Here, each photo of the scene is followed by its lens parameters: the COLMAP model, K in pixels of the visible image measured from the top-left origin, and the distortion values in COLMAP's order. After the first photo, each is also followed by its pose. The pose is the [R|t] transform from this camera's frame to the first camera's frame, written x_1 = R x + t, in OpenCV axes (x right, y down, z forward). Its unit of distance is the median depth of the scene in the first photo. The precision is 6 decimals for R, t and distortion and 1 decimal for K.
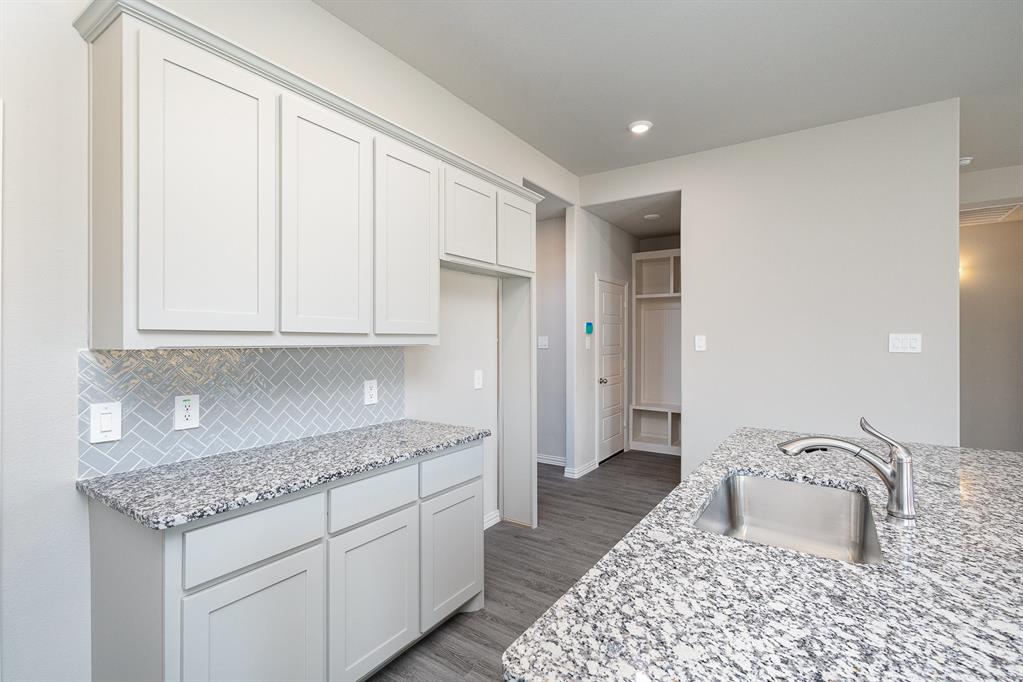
lens RADIAL K [[467.1, 0, 515.5], [0, 467.1, 339.0], [0, 0, 1]] dist [0.002455, -0.000100]
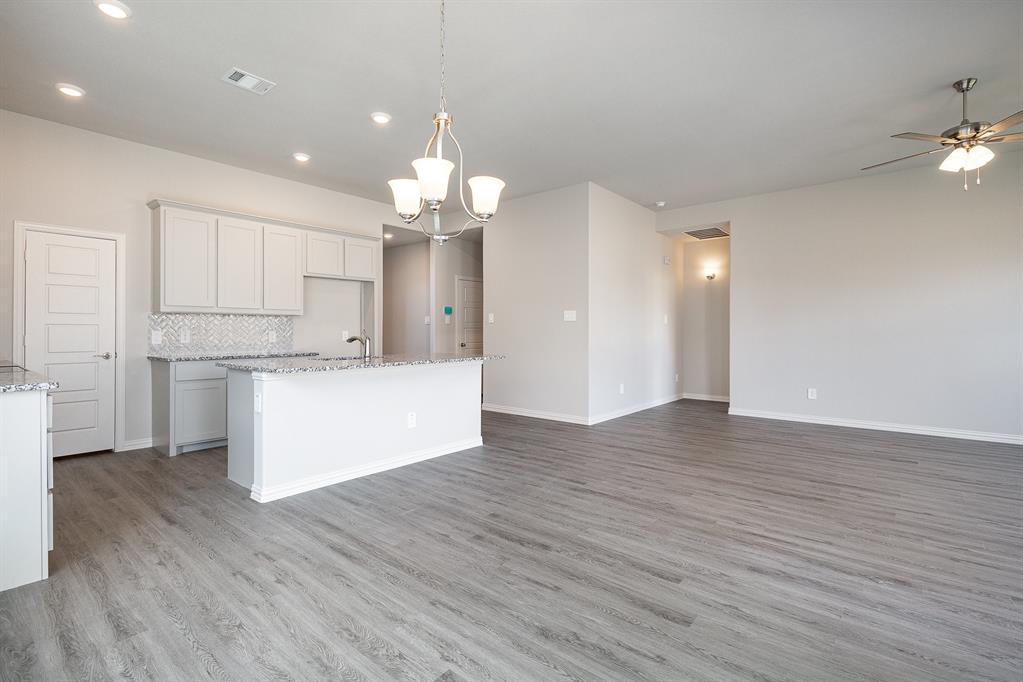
lens RADIAL K [[470.4, 0, 512.6], [0, 470.4, 330.5], [0, 0, 1]] dist [0.019956, -0.008404]
pose [[0.994226, 0.000205, -0.107305, 2.425734], [-0.000183, 1.000000, 0.000215, 0.194440], [0.107305, -0.000194, 0.994226, -2.503954]]
